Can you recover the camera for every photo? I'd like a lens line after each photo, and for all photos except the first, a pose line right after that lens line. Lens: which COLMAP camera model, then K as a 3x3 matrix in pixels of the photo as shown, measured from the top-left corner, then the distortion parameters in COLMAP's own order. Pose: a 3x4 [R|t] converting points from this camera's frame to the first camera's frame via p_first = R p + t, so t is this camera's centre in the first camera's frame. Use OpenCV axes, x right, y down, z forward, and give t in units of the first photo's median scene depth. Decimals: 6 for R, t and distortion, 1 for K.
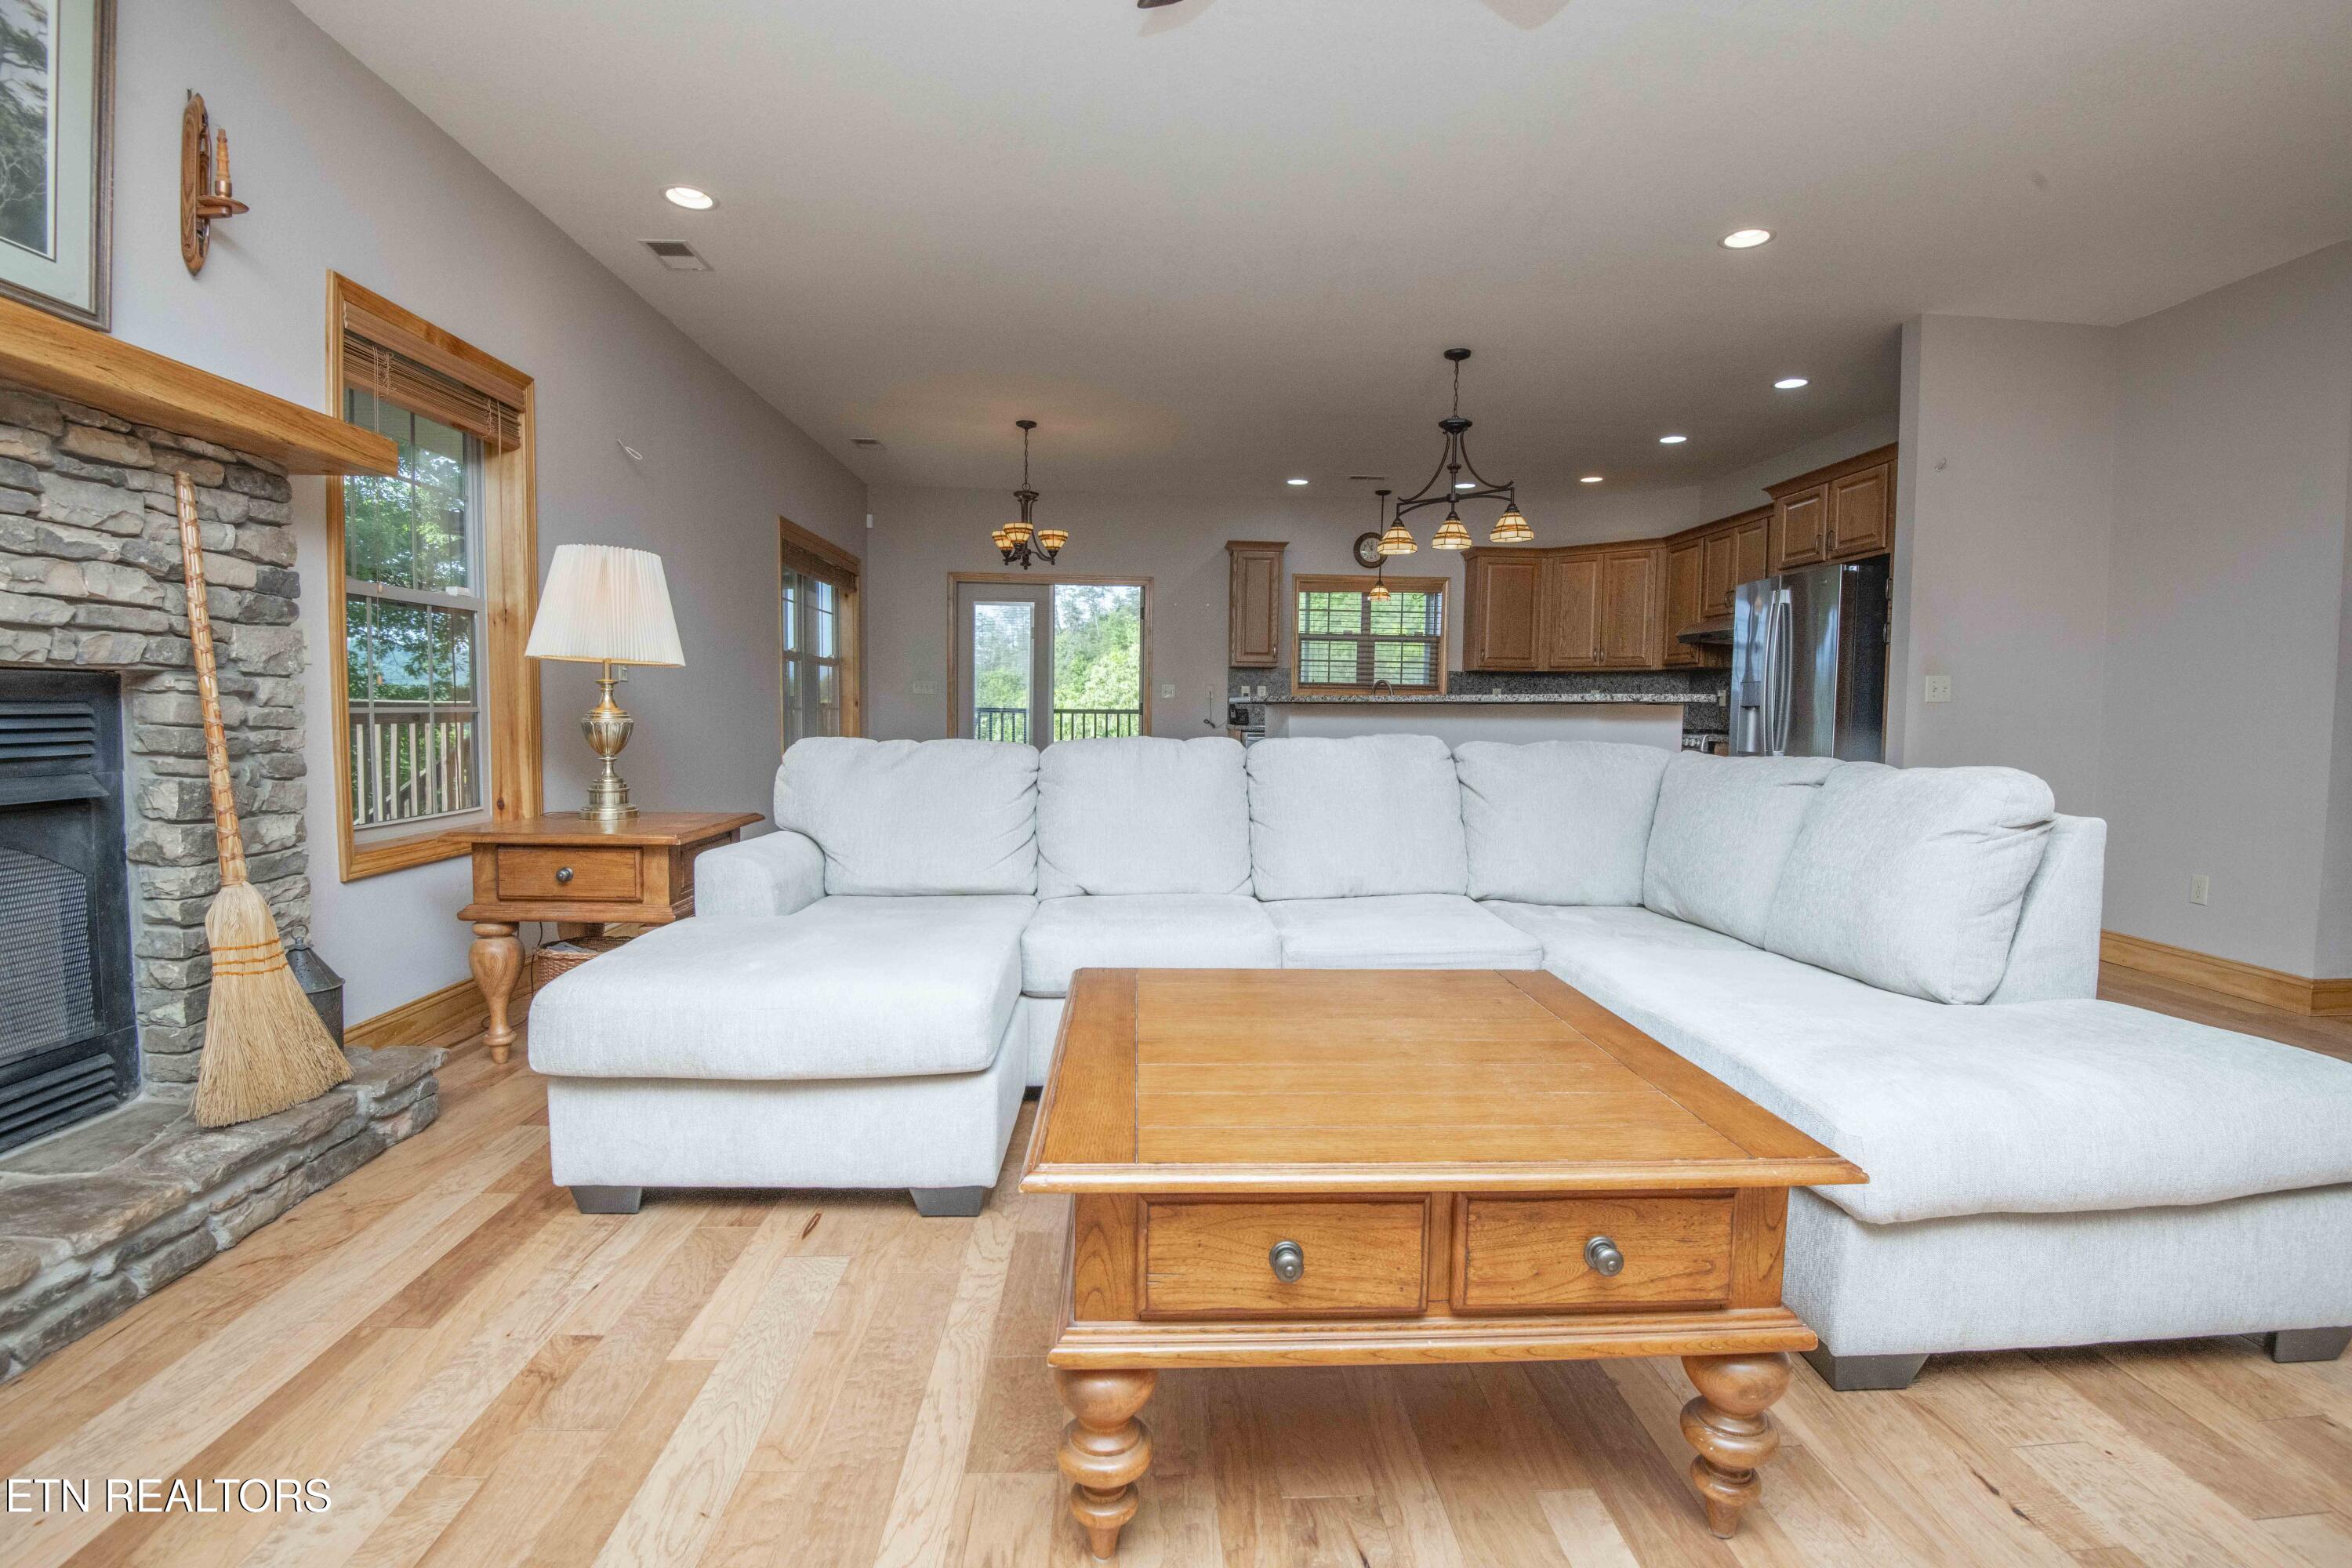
lens RADIAL K [[1086.8, 0, 1175.0], [0, 1086.8, 774.1], [0, 0, 1]] dist [-0.017537, -0.015868]
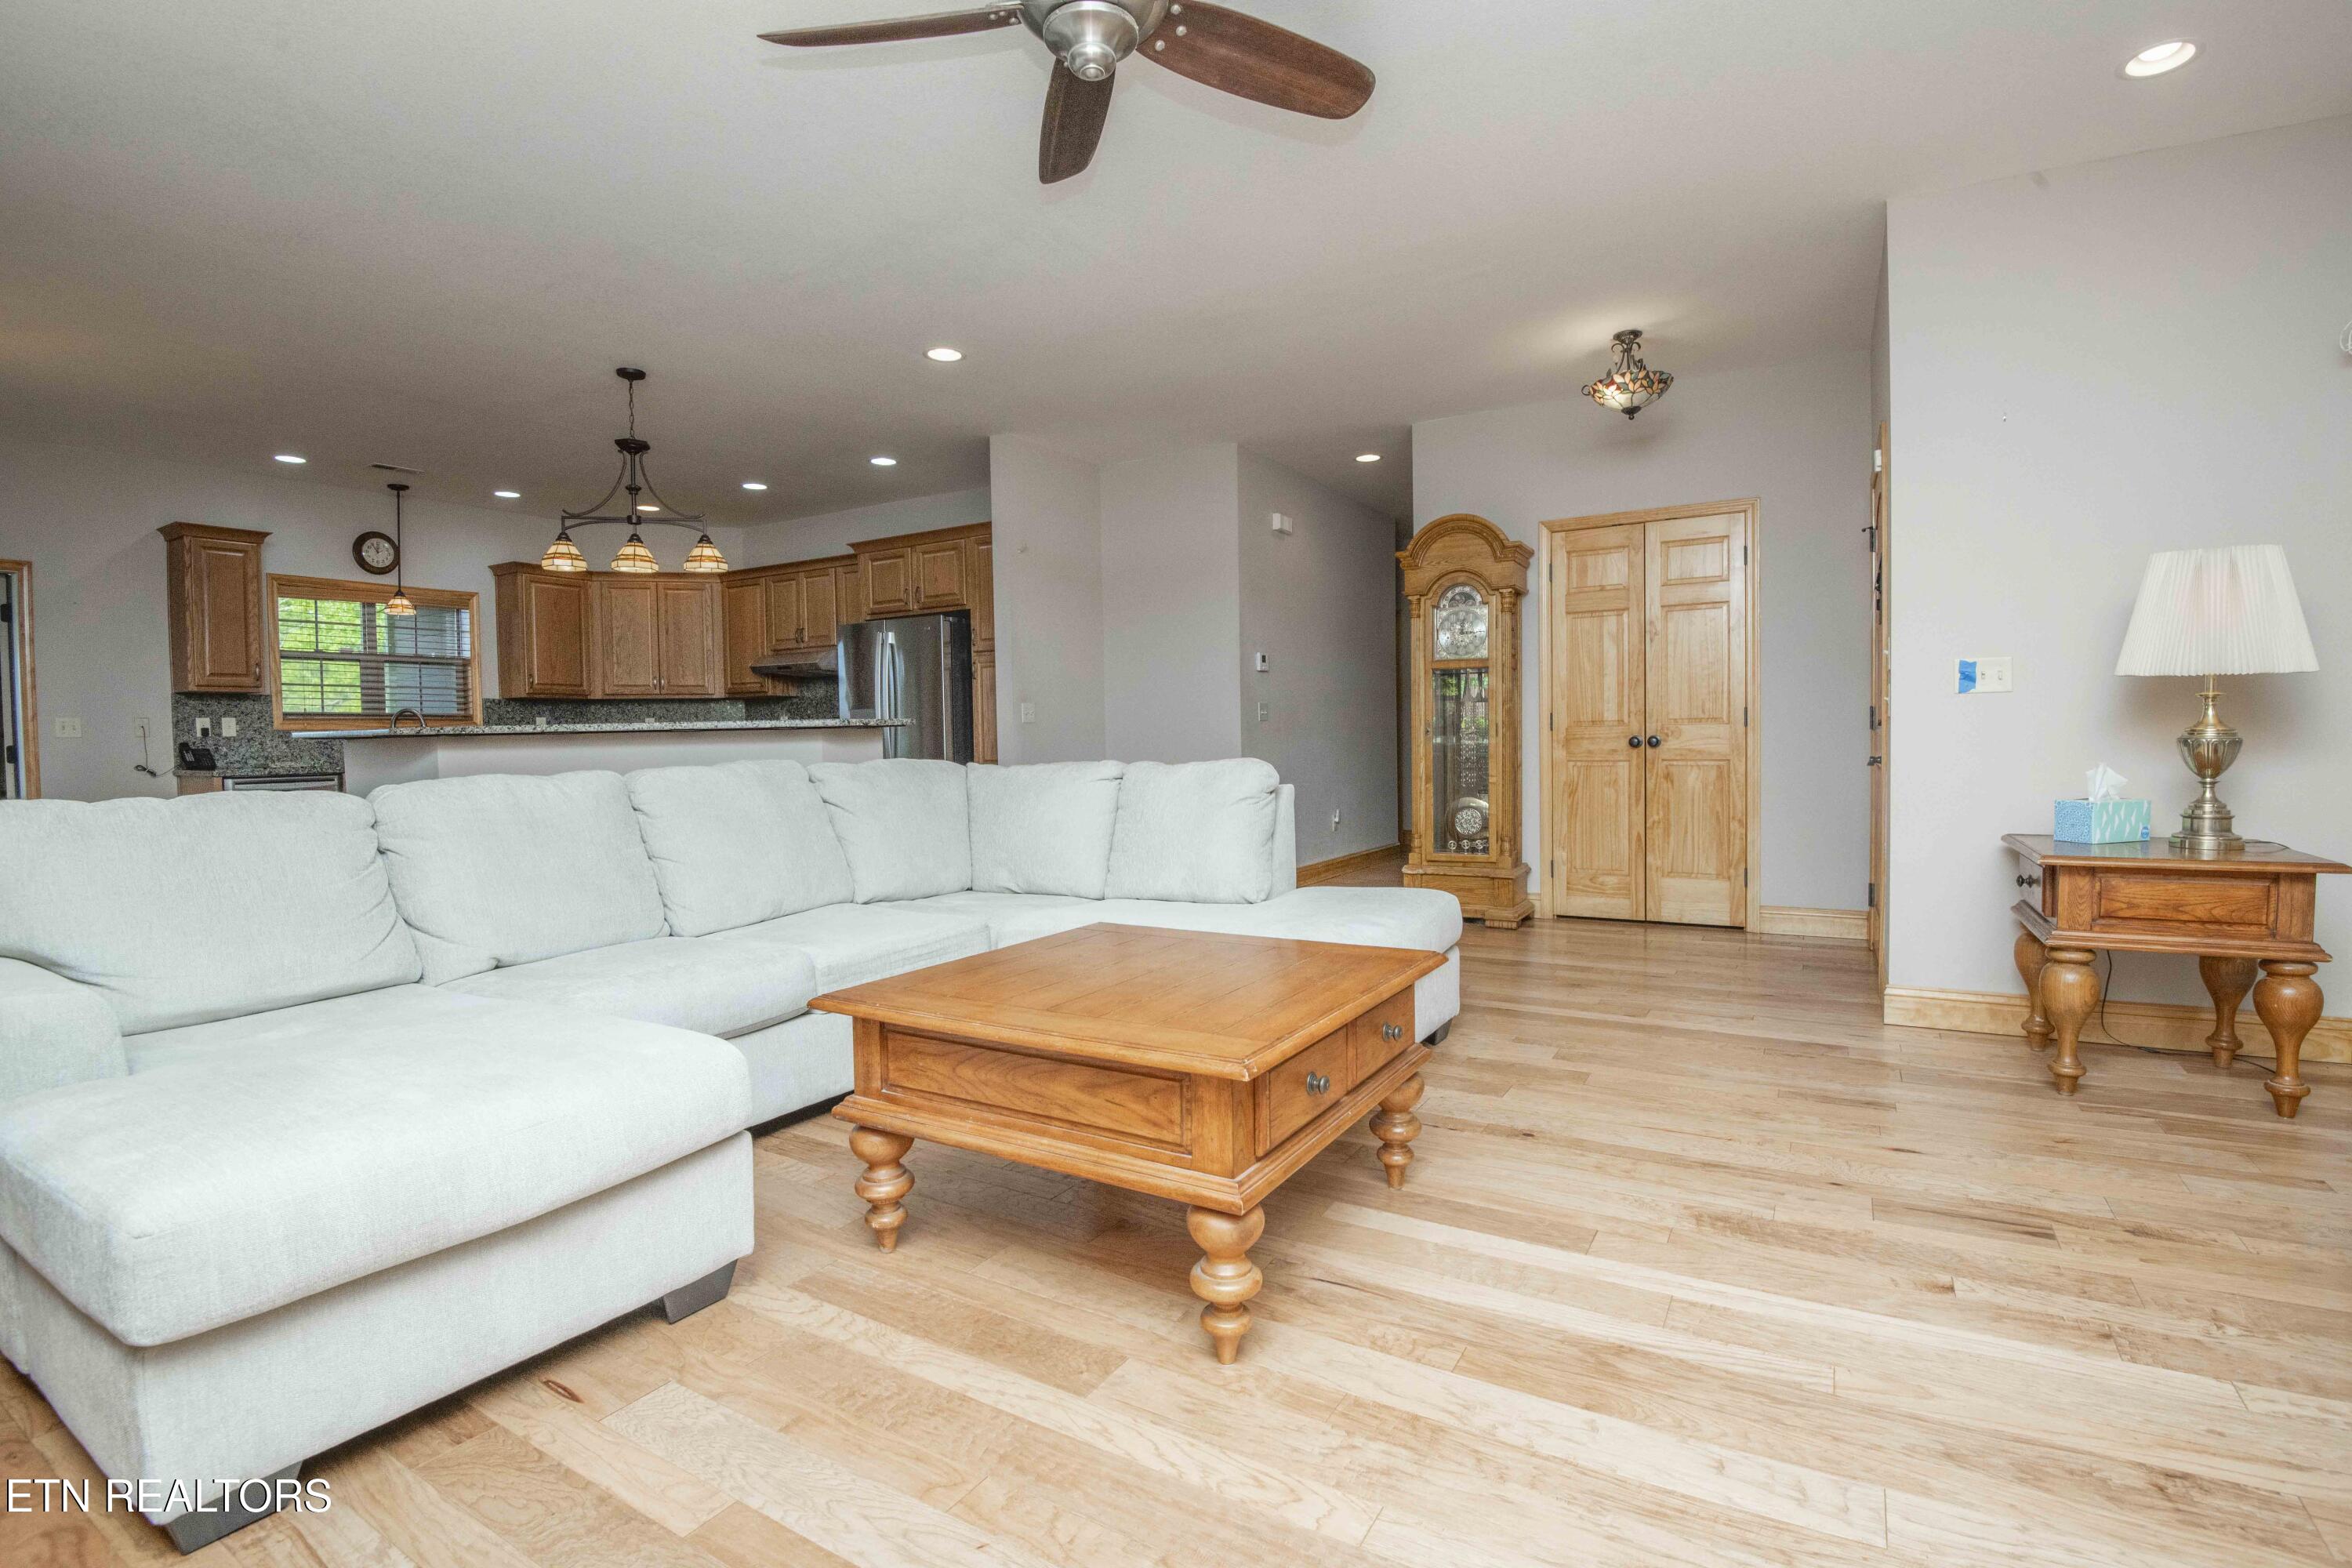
lens RADIAL K [[1086.8, 0, 1183.5], [0, 1086.8, 785.9], [0, 0, 1]] dist [-0.017537, -0.015868]
pose [[0.548724, -0.060830, 0.833788, -0.178476], [0.073497, 0.996998, 0.024368, -0.002926], [-0.832767, 0.047910, 0.551547, 0.041817]]
